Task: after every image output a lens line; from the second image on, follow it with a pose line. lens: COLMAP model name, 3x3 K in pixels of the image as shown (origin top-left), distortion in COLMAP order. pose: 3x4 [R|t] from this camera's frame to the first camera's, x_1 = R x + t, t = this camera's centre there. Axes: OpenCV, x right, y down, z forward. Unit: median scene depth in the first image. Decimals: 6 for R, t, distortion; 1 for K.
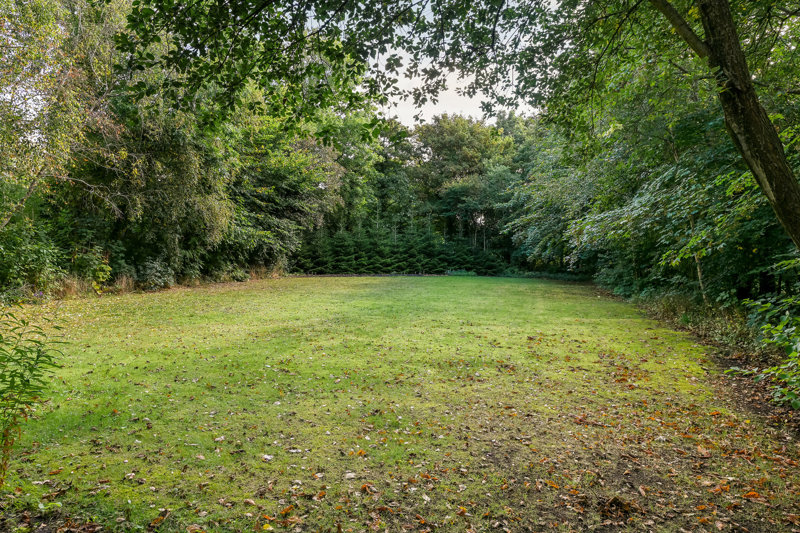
lens RADIAL K [[550.4, 0, 398.4], [0, 550.4, 263.6], [0, 0, 1]] dist [-0.007388, 0.000007]
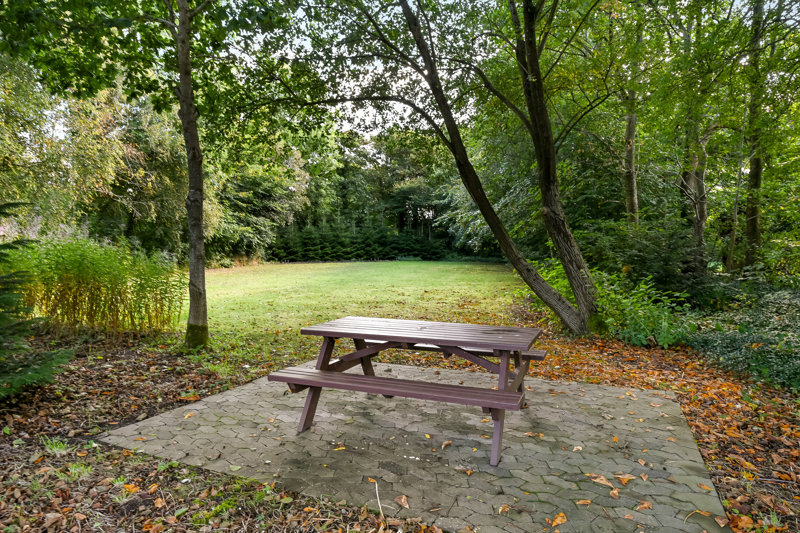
lens RADIAL K [[504.5, 0, 403.9], [0, 504.5, 268.0], [0, 0, 1]] dist [0.010616, 0.000776]
pose [[0.996890, -0.025809, 0.074460, 0.020412], [0.023837, 0.999344, 0.027254, 0.008012], [-0.075114, -0.025395, 0.996852, -0.128084]]
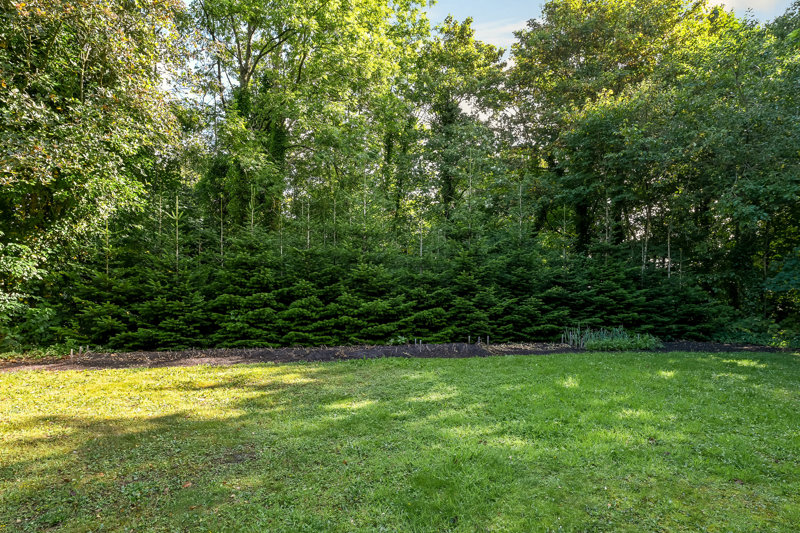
lens RADIAL K [[424.7, 0, 397.7], [0, 424.7, 270.6], [0, 0, 1]] dist [0.002564, 0.000024]
pose [[0.940191, -0.007732, -0.340560, 0.088315], [-0.003691, 0.999452, -0.032880, -0.020079], [0.340628, 0.032171, 0.939648, 0.781431]]
